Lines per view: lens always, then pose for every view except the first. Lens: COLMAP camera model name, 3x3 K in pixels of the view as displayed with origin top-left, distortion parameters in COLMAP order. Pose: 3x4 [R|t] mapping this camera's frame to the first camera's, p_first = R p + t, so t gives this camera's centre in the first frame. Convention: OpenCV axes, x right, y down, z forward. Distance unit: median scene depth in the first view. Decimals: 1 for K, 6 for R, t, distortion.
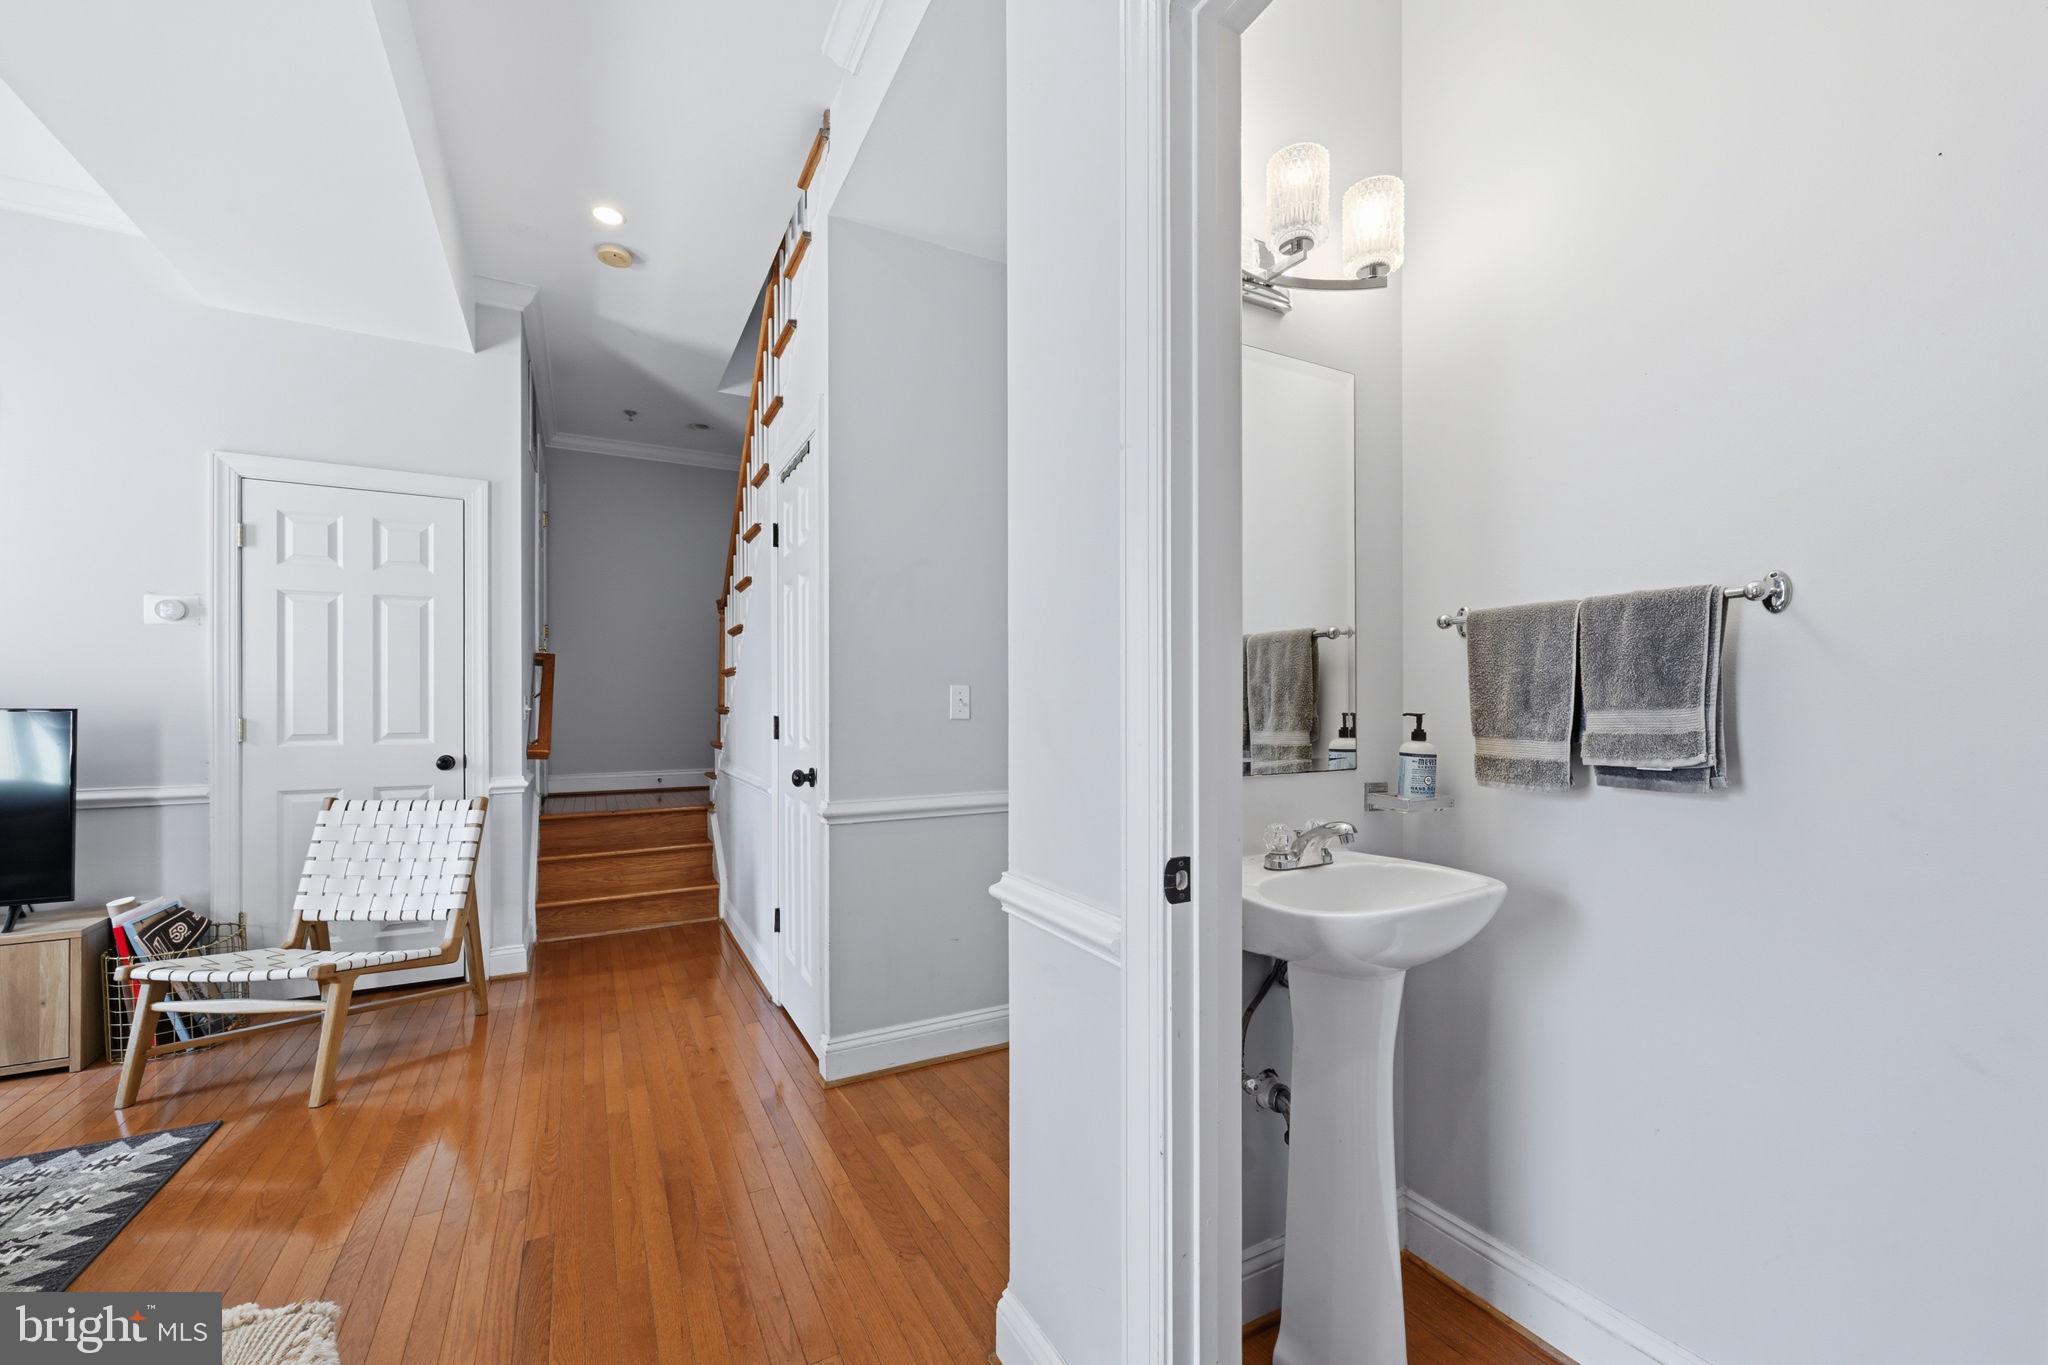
lens RADIAL K [[815.8, 0, 1029.8], [0, 815.8, 703.6], [0, 0, 1]] dist [-0.001626, 0.001133]
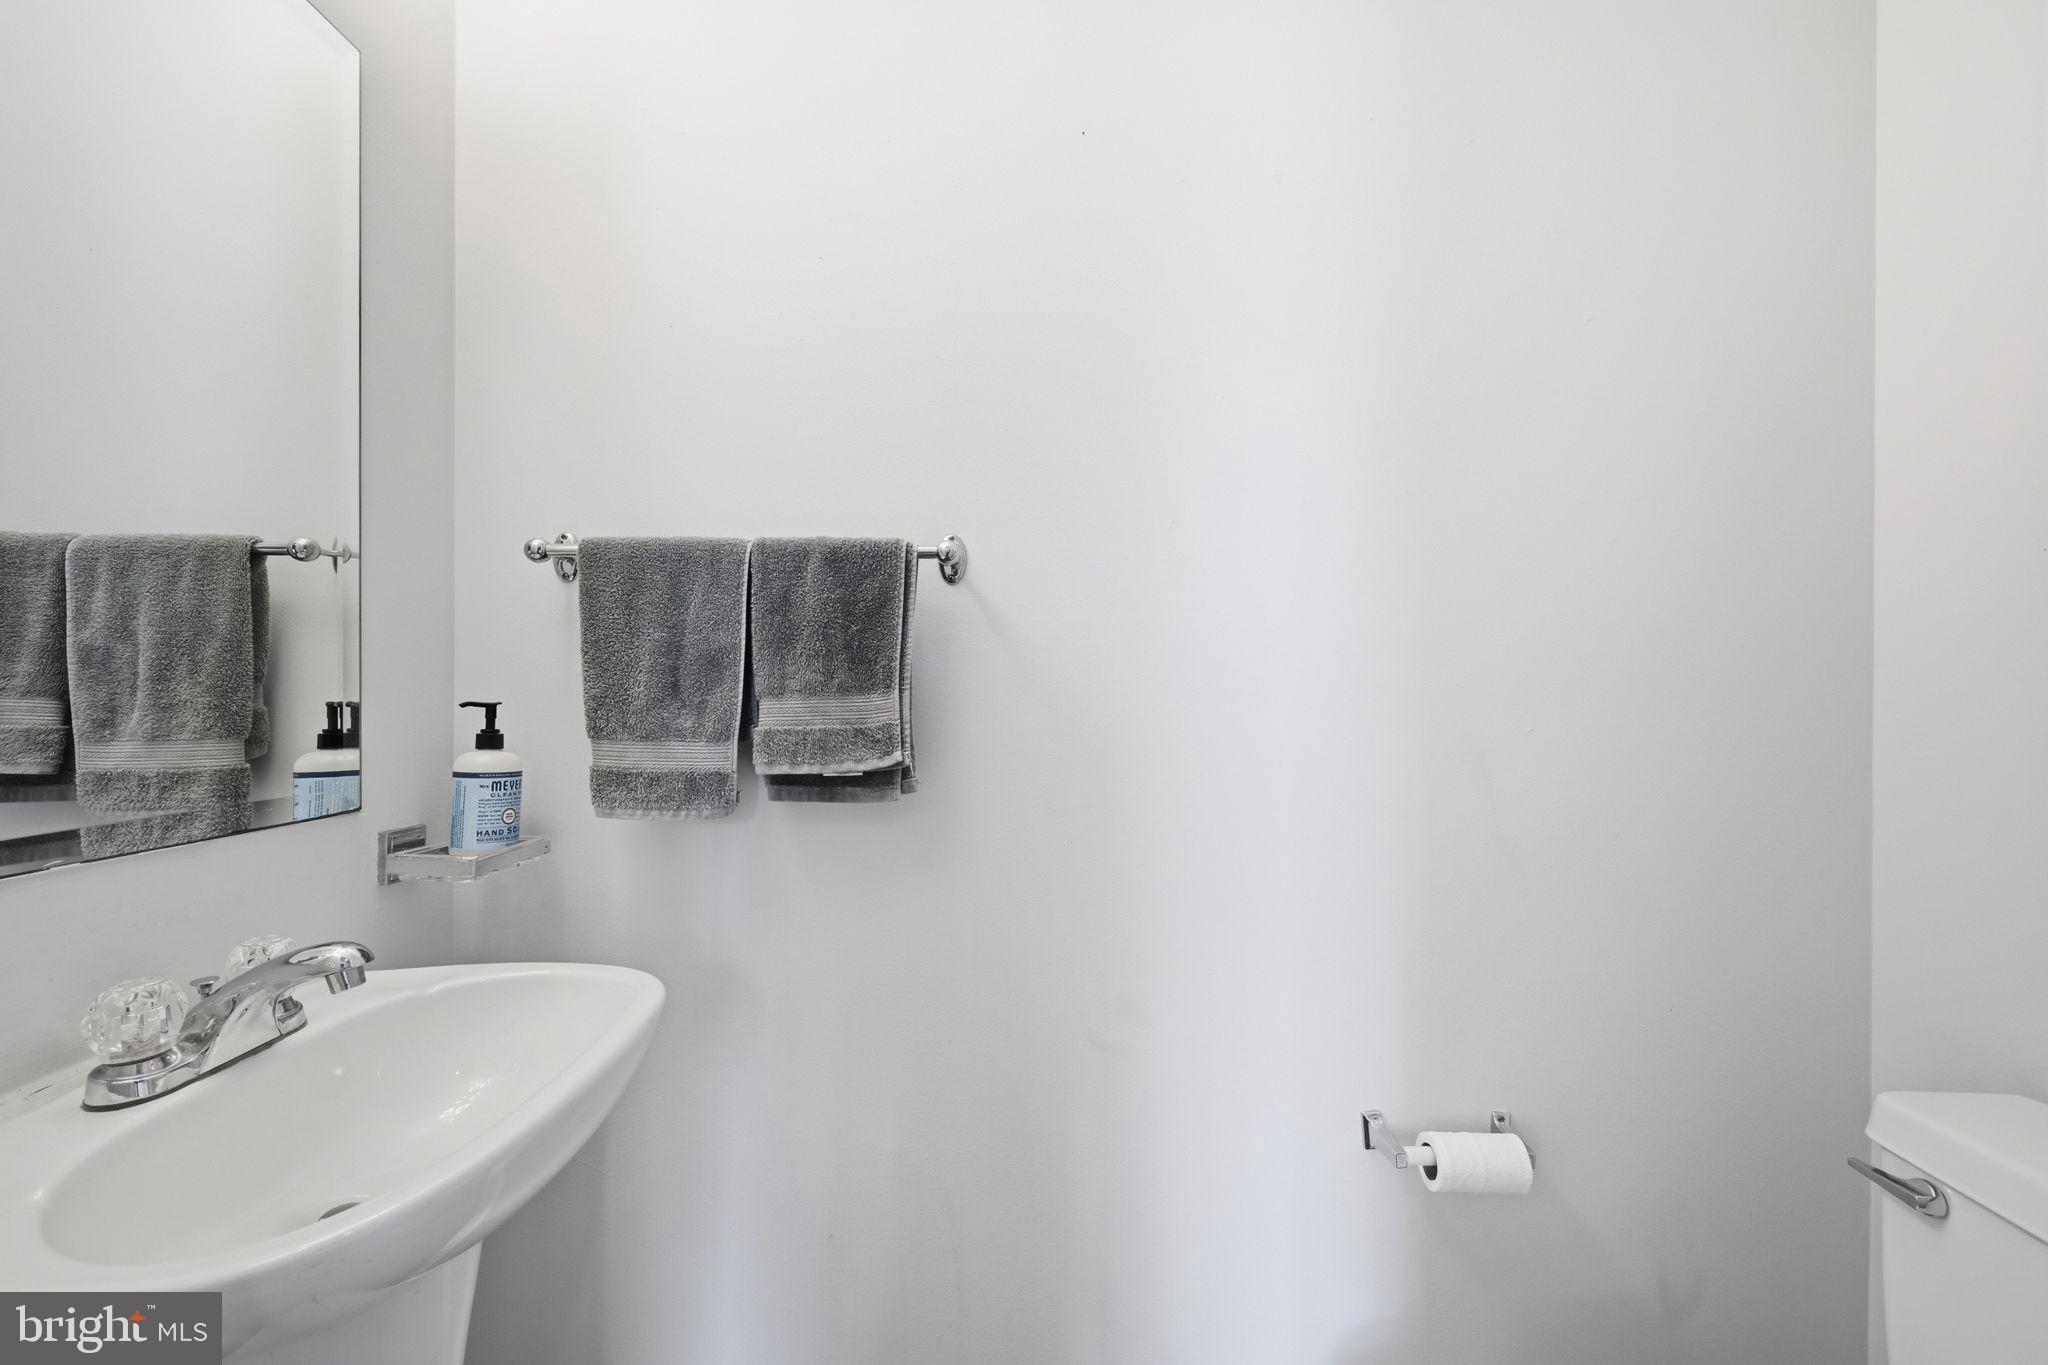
lens RADIAL K [[815.8, 0, 1030.8], [0, 815.8, 689.9], [0, 0, 1]] dist [-0.001626, 0.001133]
pose [[0.458794, 0.003399, 0.888536, 0.148970], [-0.004945, 0.999987, -0.001272, 0.001915], [-0.888529, -0.003810, 0.458804, 0.424411]]
